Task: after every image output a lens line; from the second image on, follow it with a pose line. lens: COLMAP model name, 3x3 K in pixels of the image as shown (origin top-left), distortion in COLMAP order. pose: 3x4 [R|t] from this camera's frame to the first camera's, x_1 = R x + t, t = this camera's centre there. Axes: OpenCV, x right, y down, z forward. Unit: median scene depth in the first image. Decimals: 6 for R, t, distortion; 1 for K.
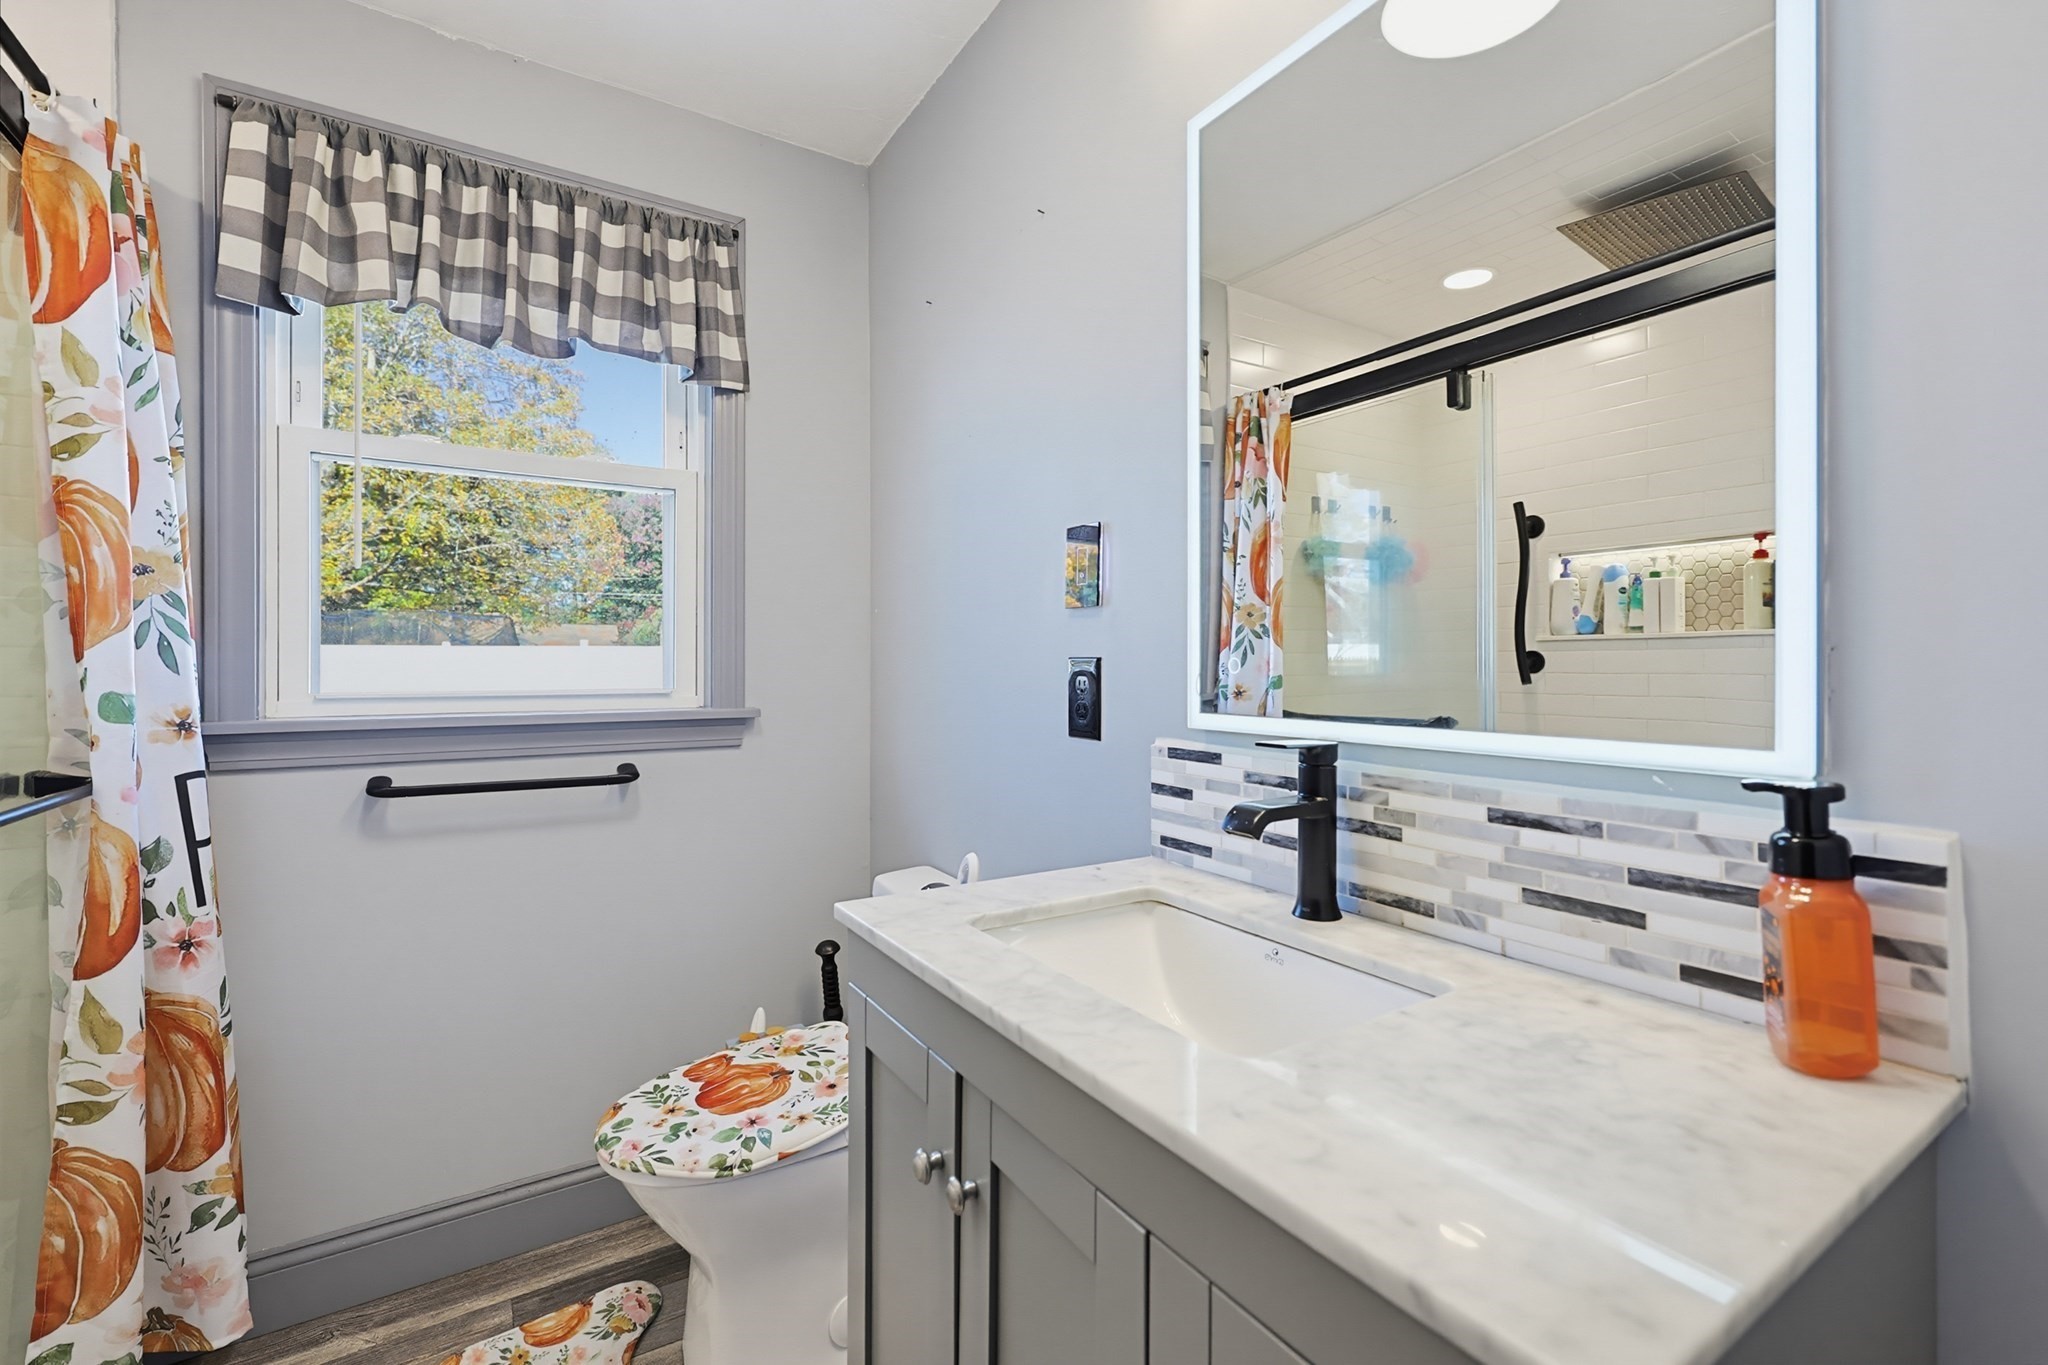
lens RADIAL K [[890.1, 0, 1085.2], [0, 890.1, 666.4], [0, 0, 1]] dist [0.004220, -0.001341]
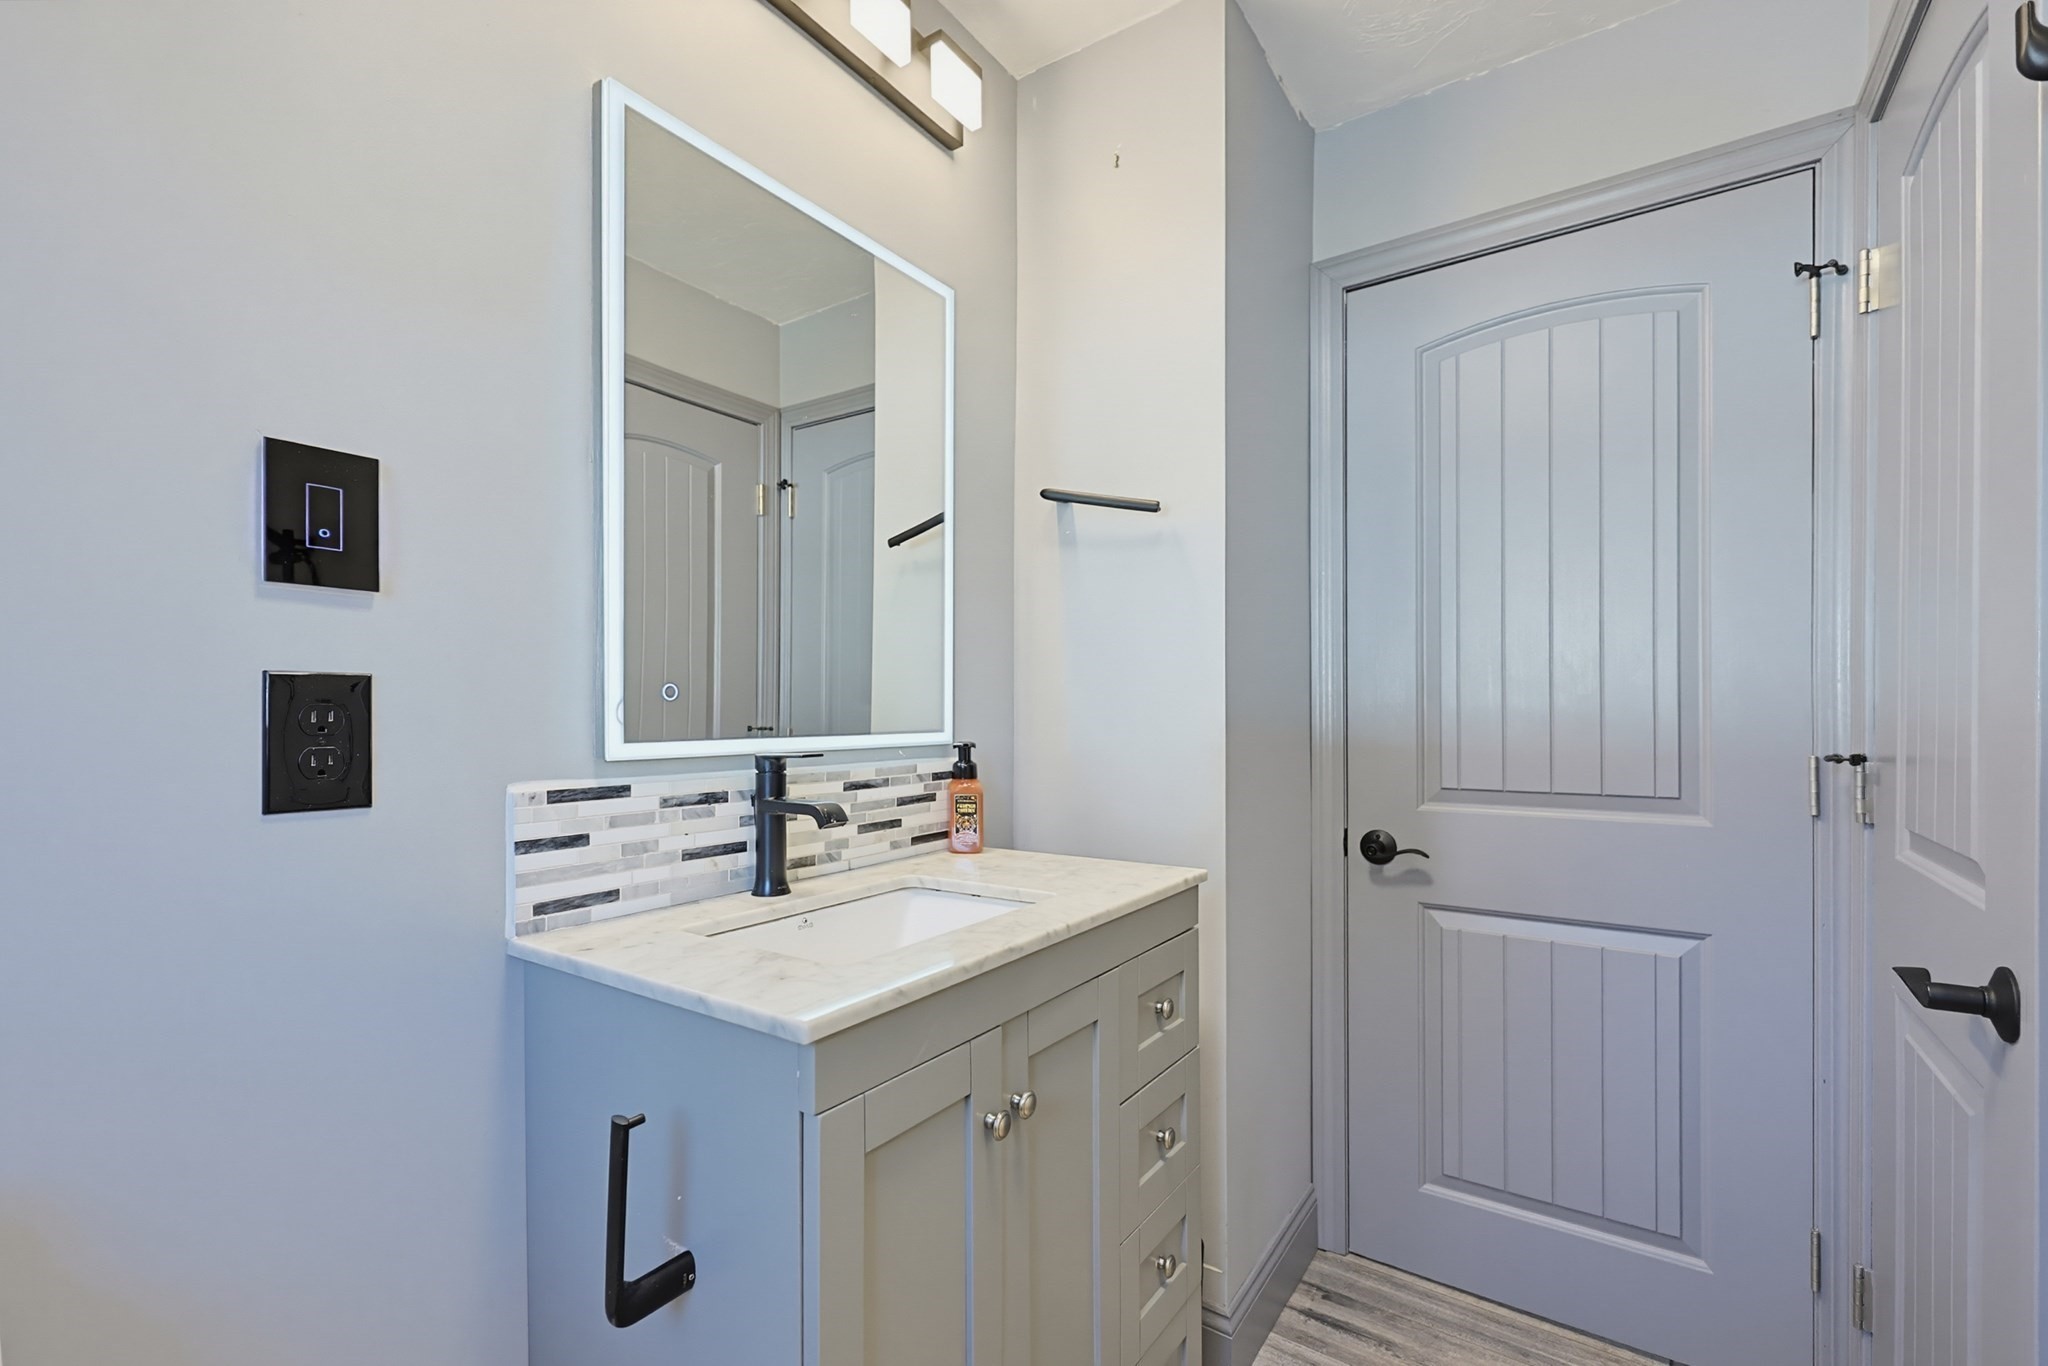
lens RADIAL K [[890.1, 0, 1021.6], [0, 890.1, 697.6], [0, 0, 1]] dist [0.004220, -0.001341]
pose [[-0.358982, 0.002617, 0.933341, -0.672657], [-0.007732, 0.999953, -0.005777, 0.005984], [-0.933312, -0.009291, -0.358945, 0.732374]]
